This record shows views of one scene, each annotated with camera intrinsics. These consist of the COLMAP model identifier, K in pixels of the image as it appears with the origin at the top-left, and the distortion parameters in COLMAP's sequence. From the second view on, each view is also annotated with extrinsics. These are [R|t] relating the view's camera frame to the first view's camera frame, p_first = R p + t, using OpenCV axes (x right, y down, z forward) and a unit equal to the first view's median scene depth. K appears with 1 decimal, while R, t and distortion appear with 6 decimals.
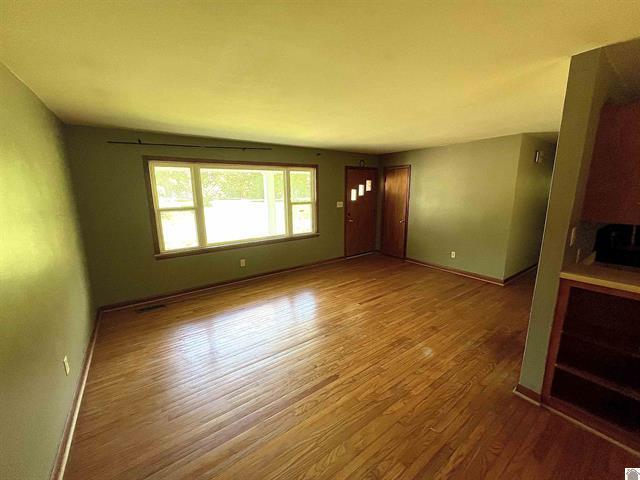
lens RADIAL K [[260.4, 0, 320.0], [0, 260.4, 240.0], [0, 0, 1]] dist [0.012714, -0.000116]
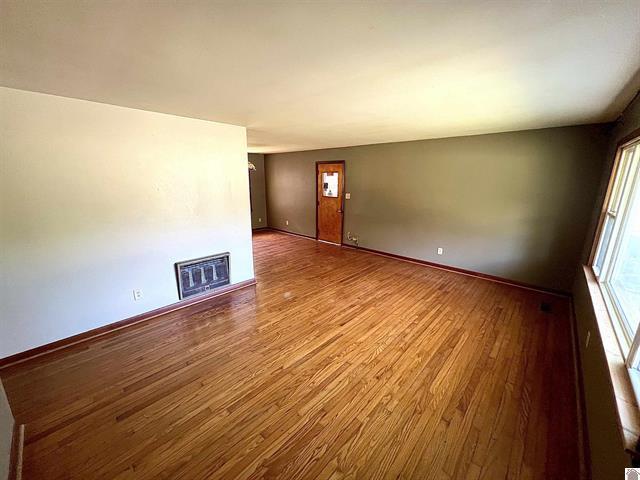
lens RADIAL K [[256.5, 0, 320.0], [0, 256.5, 240.0], [0, 0, 1]] dist [-0.000828, -0.000066]
pose [[-0.978966, 0.056392, -0.196076, 0.347215], [-0.030802, 0.909177, 0.415268, -0.325803], [0.201685, 0.412573, -0.888317, 1.548390]]
